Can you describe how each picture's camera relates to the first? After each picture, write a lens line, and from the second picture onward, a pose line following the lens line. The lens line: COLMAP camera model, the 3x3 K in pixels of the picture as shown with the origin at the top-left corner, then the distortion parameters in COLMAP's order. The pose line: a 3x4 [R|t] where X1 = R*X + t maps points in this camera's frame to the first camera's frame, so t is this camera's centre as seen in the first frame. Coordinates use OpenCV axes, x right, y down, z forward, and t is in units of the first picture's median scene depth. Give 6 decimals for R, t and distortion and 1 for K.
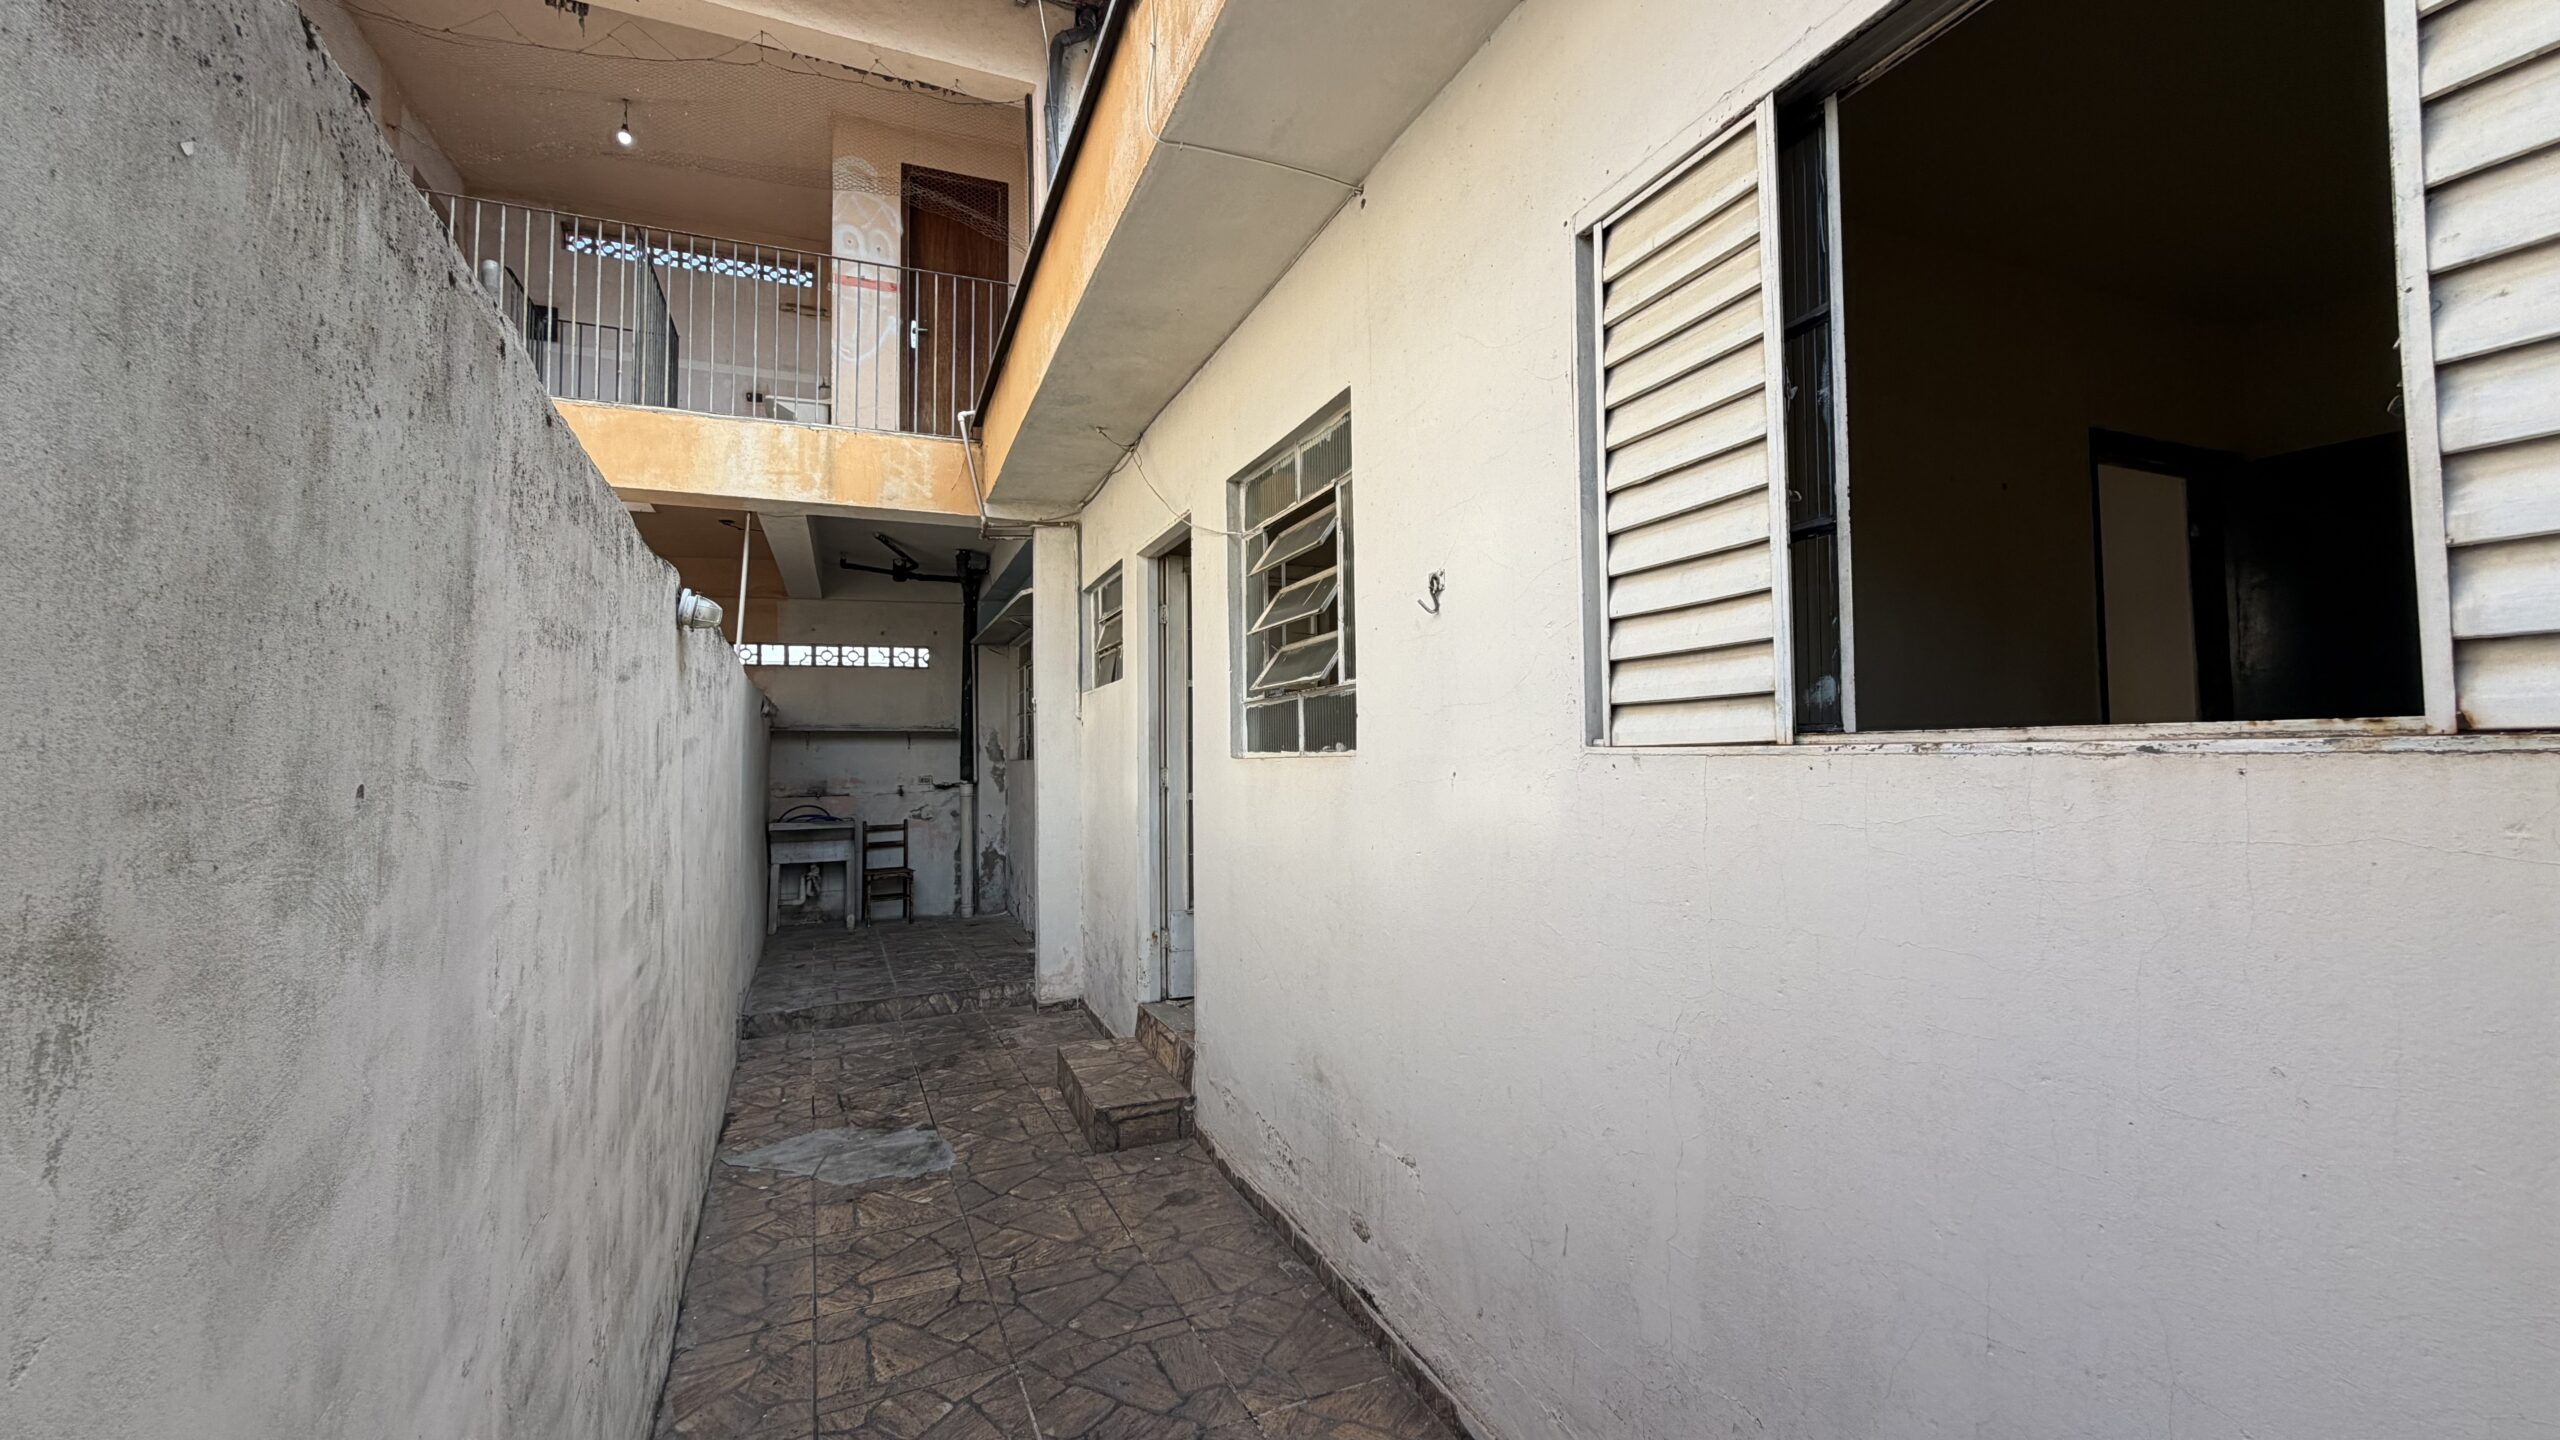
lens RADIAL K [[1011.8, 0, 1276.8], [0, 1011.8, 715.2], [0, 0, 1]] dist [0.017922, 0.000271]
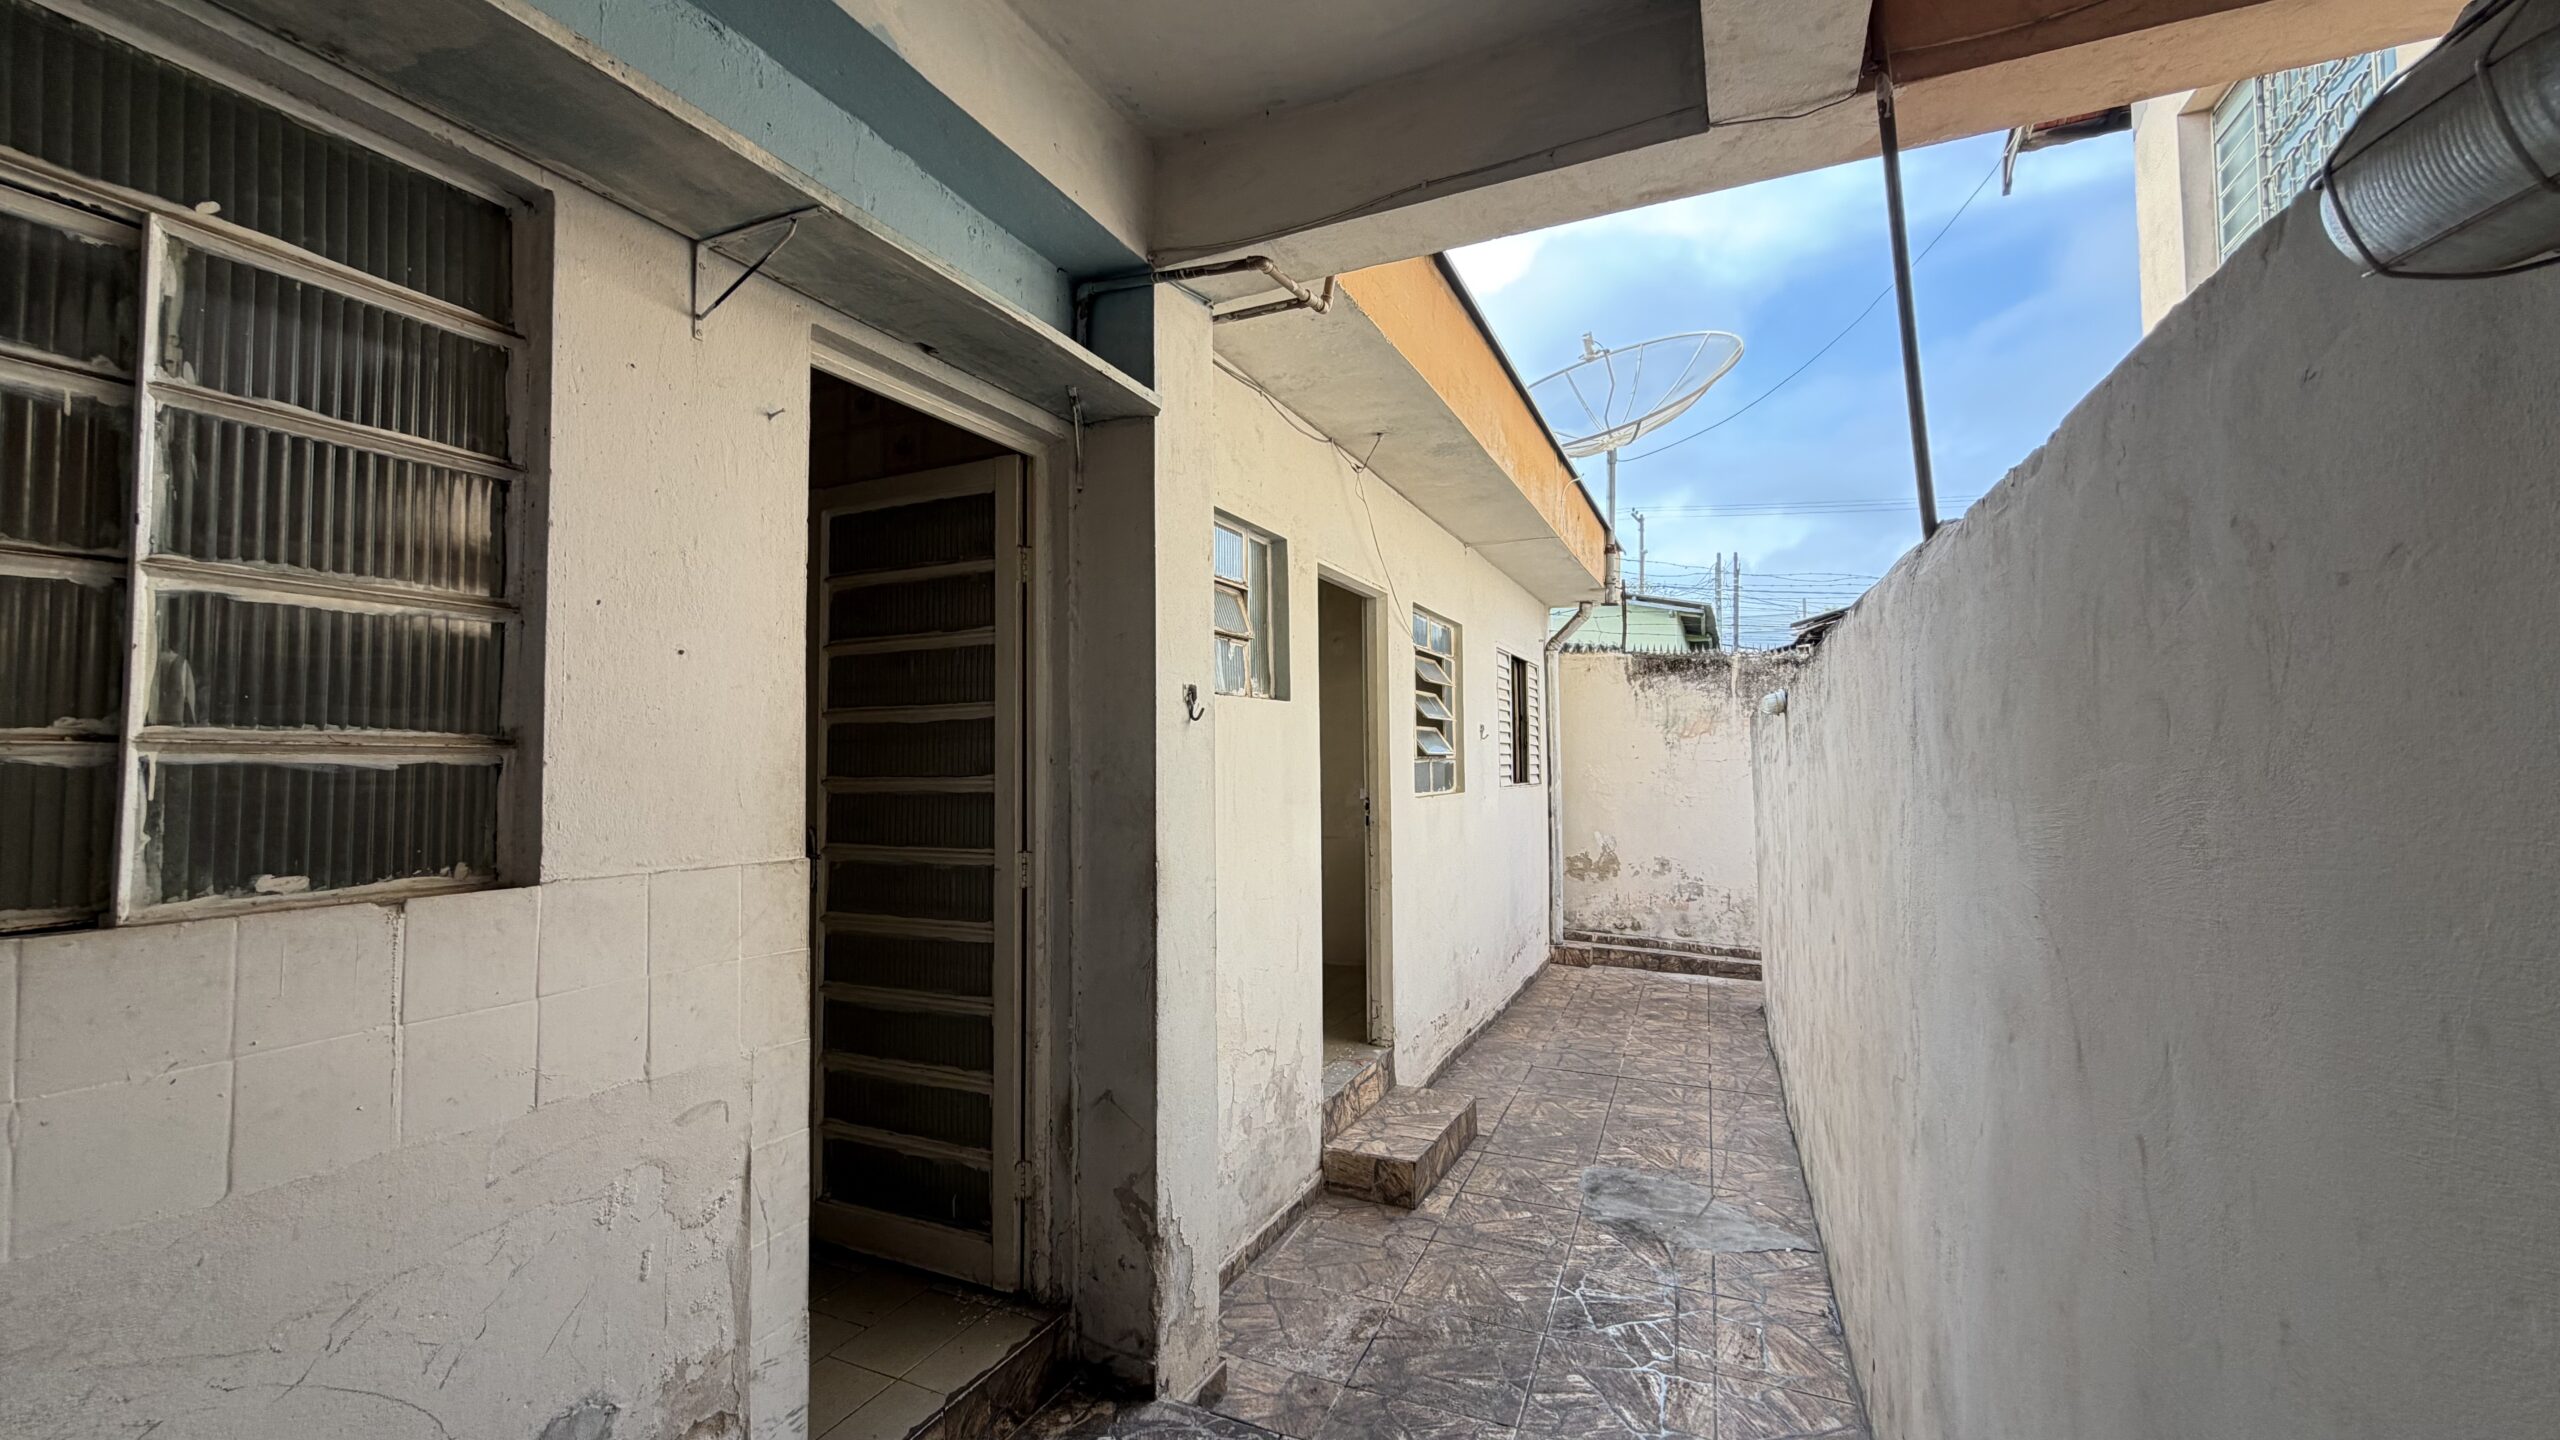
lens RADIAL K [[1011.8, 0, 1277.2], [0, 1011.8, 723.0], [0, 0, 1]] dist [0.017922, 0.000271]
pose [[-0.675373, 0.054612, 0.735452, -0.890659], [-0.011758, 0.996330, -0.084781, 0.055808], [-0.737383, -0.065906, -0.672252, 1.940230]]
